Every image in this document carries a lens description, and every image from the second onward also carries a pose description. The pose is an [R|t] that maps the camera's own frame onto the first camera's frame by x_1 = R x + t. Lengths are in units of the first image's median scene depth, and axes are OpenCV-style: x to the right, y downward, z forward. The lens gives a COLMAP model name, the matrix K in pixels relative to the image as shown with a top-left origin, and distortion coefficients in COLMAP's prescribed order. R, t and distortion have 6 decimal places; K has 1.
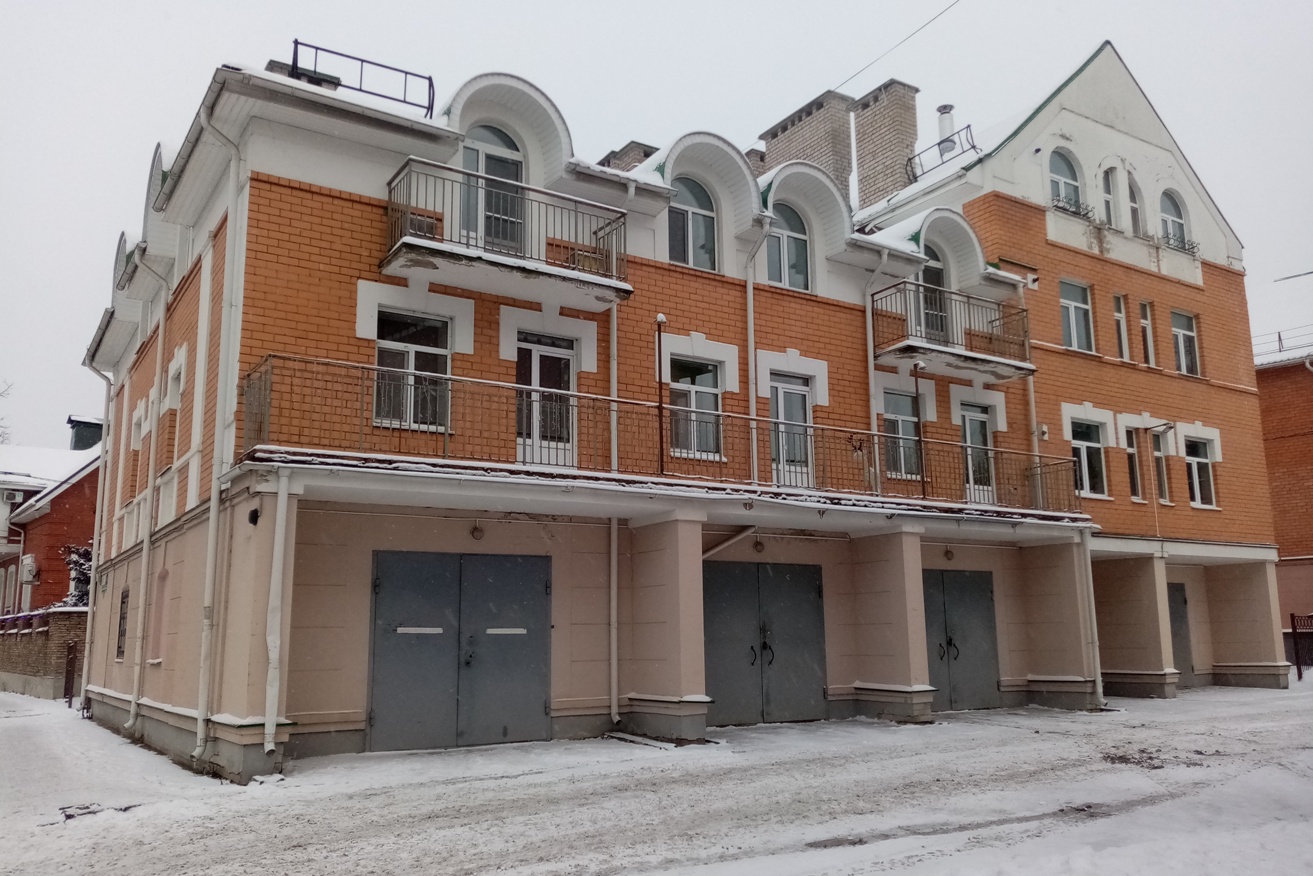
lens RADIAL K [[1089.2, 0, 656.5], [0, 1089.2, 438.0], [0, 0, 1]] dist [0.016045, -0.009643]
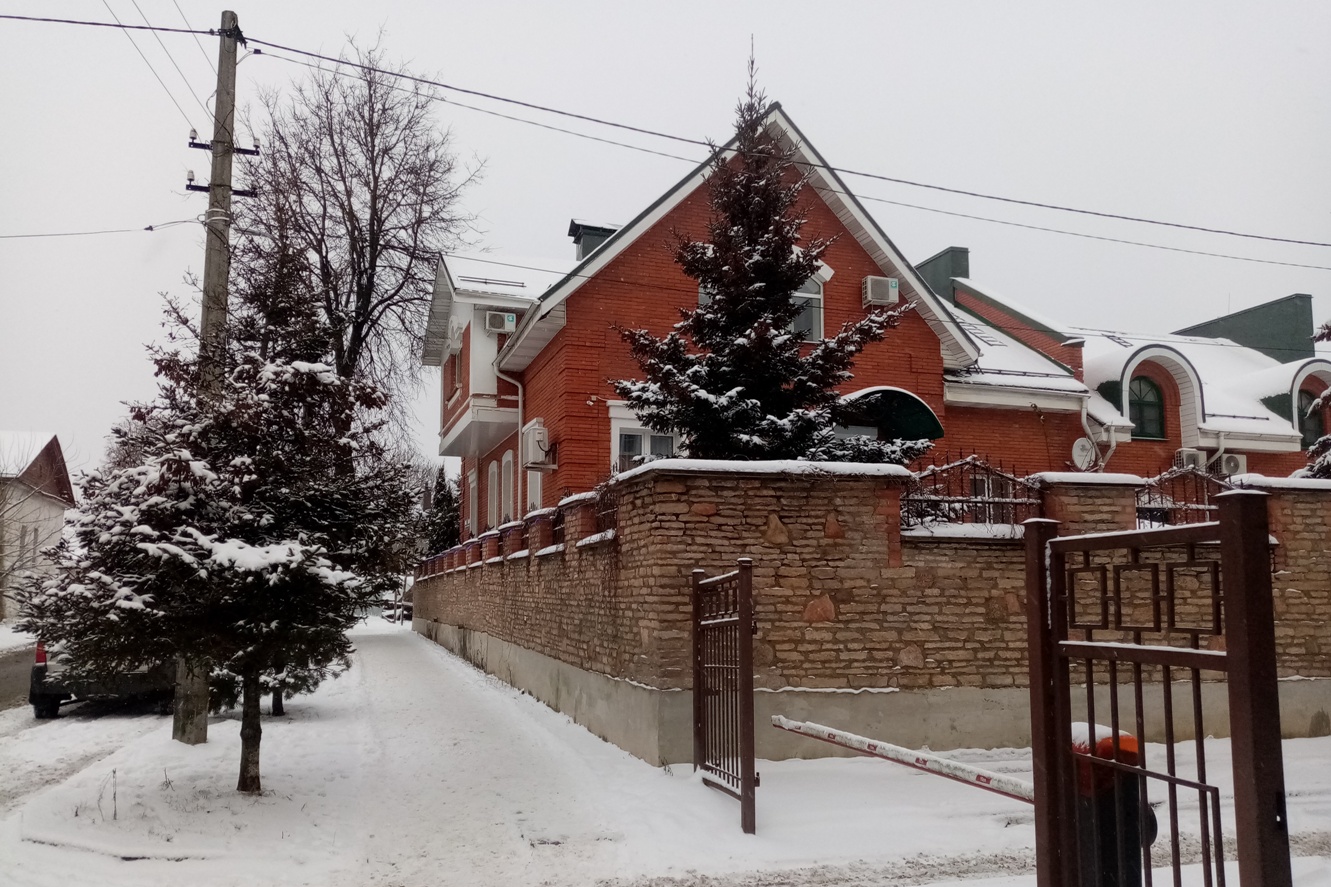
lens RADIAL K [[1232.3, 0, 665.5], [0, 1232.3, 443.5], [0, 0, 1]] dist [0.006062, 0.001112]
pose [[0.920055, -0.039928, -0.389750, -0.986875], [0.064189, 0.996713, 0.049418, 0.322587], [0.386495, -0.070484, 0.919594, 1.658199]]
